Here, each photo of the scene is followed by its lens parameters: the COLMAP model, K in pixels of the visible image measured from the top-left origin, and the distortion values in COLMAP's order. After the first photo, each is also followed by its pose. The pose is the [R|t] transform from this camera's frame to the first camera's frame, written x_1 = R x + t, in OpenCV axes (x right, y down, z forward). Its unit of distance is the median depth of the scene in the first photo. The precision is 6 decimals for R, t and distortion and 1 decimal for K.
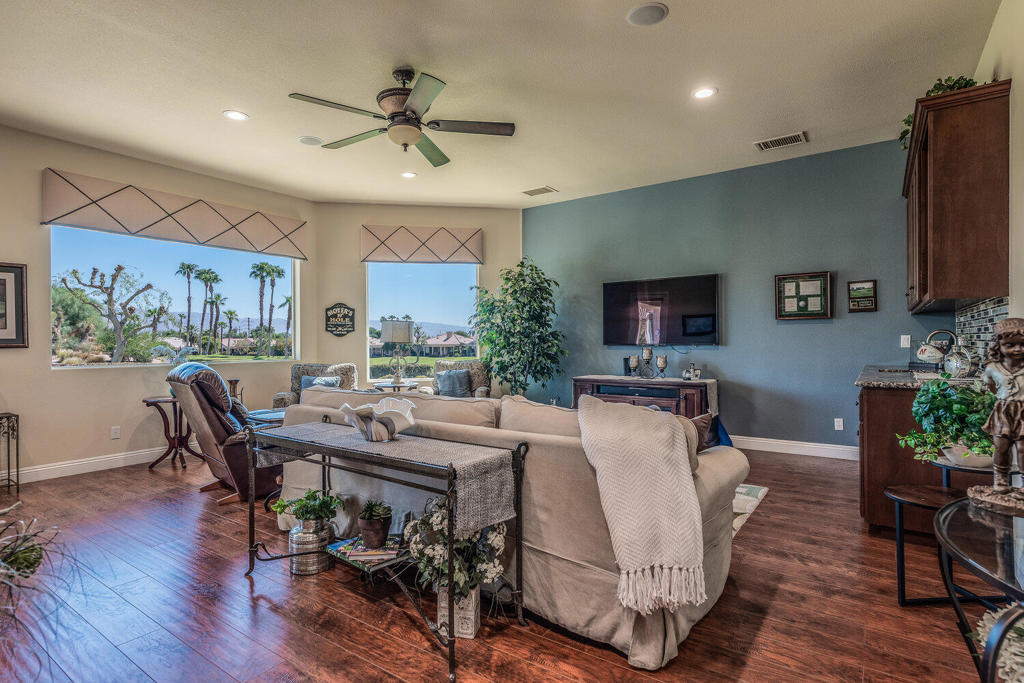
lens RADIAL K [[530.4, 0, 487.5], [0, 530.4, 340.9], [0, 0, 1]] dist [0.012878, -0.004102]
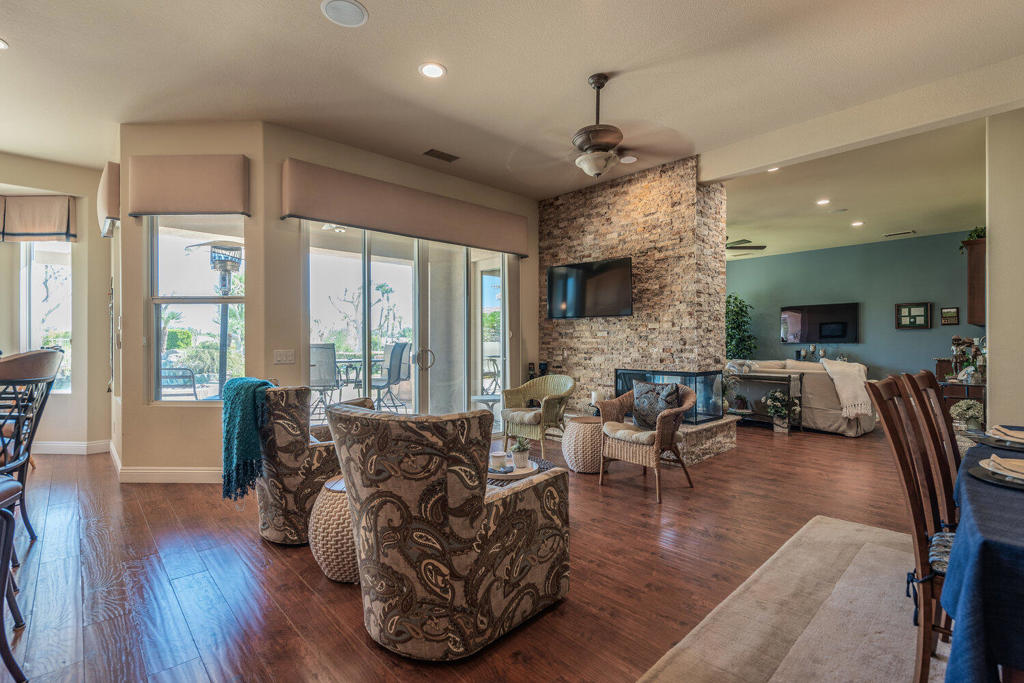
lens RADIAL K [[481.6, 0, 505.7], [0, 481.6, 341.1], [0, 0, 1]] dist [0.004447, -0.000041]
pose [[0.983098, 0.003645, -0.183041, -0.462936], [-0.003786, 0.999993, -0.000421, 0.006451], [0.183039, 0.001106, 0.983105, -0.860055]]
